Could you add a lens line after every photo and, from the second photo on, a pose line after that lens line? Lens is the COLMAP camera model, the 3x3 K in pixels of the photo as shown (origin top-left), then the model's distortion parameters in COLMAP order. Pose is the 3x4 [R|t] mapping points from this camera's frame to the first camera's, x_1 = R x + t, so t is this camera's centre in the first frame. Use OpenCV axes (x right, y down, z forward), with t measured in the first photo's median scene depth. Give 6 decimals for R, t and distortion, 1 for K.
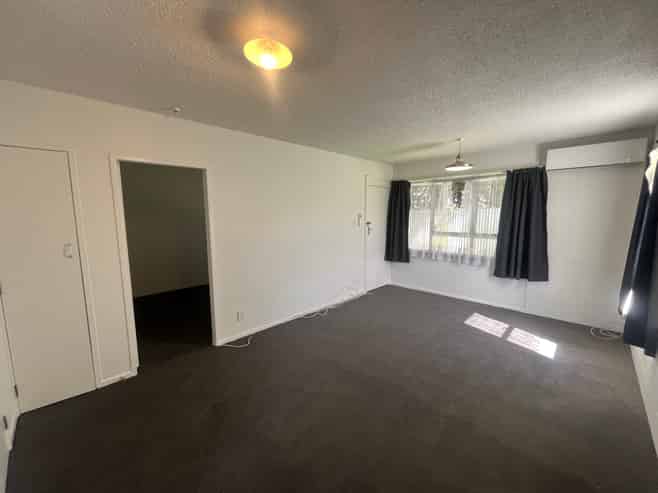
lens RADIAL K [[264.0, 0, 328.7], [0, 264.0, 248.6], [0, 0, 1]] dist [-0.000914, 0.000102]
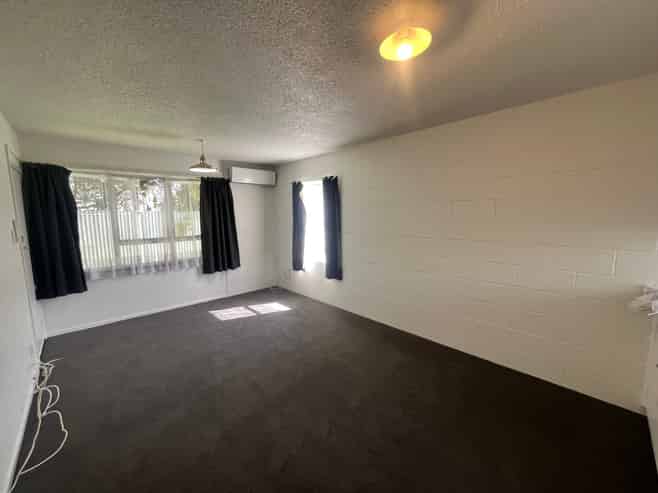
lens RADIAL K [[264.0, 0, 329.2], [0, 264.0, 245.0], [0, 0, 1]] dist [-0.000914, 0.000102]
pose [[0.045445, -0.115408, 0.992278, -0.412740], [0.146702, 0.983306, 0.107646, -0.054183], [-0.988136, 0.140677, 0.061617, 0.424697]]
